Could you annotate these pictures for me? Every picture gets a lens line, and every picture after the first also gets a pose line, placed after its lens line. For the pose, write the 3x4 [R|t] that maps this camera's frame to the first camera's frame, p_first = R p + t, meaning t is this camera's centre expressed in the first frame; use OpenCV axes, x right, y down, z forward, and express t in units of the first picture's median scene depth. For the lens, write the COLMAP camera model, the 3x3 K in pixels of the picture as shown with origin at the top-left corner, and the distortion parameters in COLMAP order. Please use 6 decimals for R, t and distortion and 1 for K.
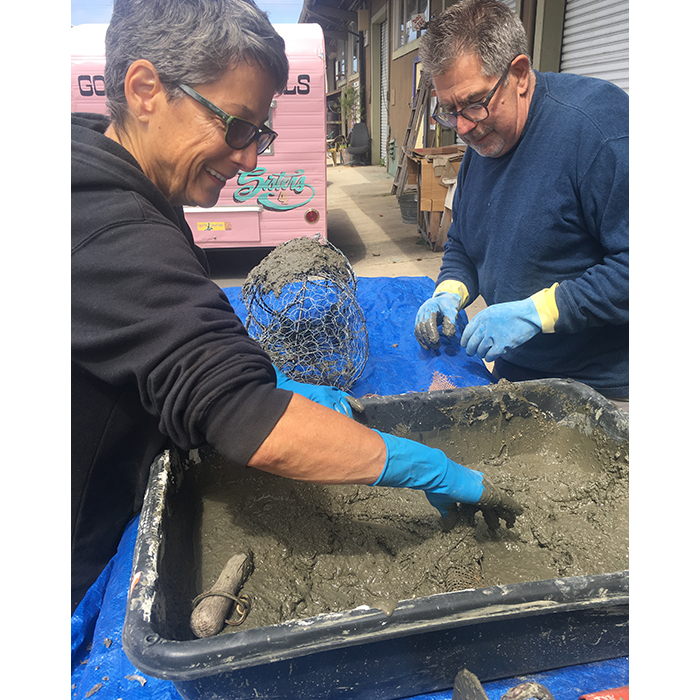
lens RADIAL K [[653.9, 0, 350.0], [0, 653.9, 266.0], [0, 0, 1]] dist [0.039589, -0.017974]
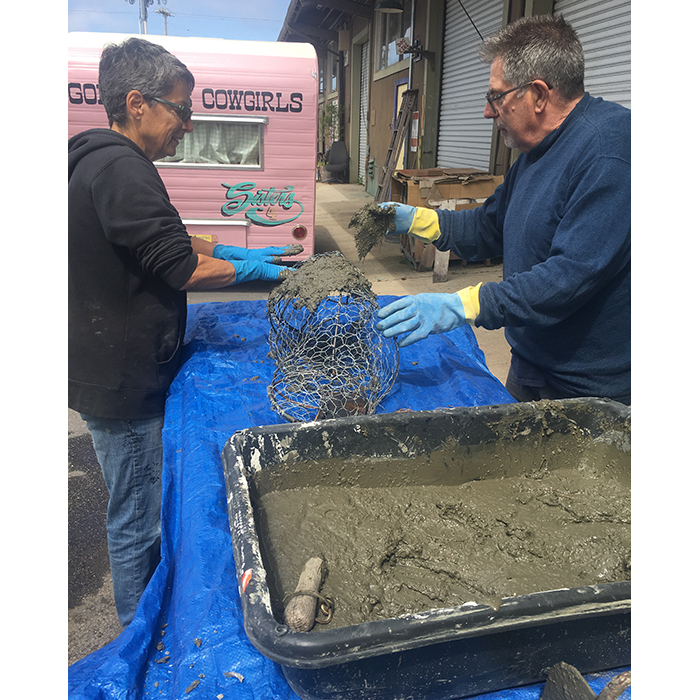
lens RADIAL K [[653.9, 0, 350.0], [0, 653.9, 266.0], [0, 0, 1]] dist [0.039589, -0.017974]
pose [[0.998179, 0.033651, 0.050069, -0.141640], [-0.032355, 0.999126, -0.026479, -0.000264], [-0.050916, 0.024811, 0.998395, -0.048061]]
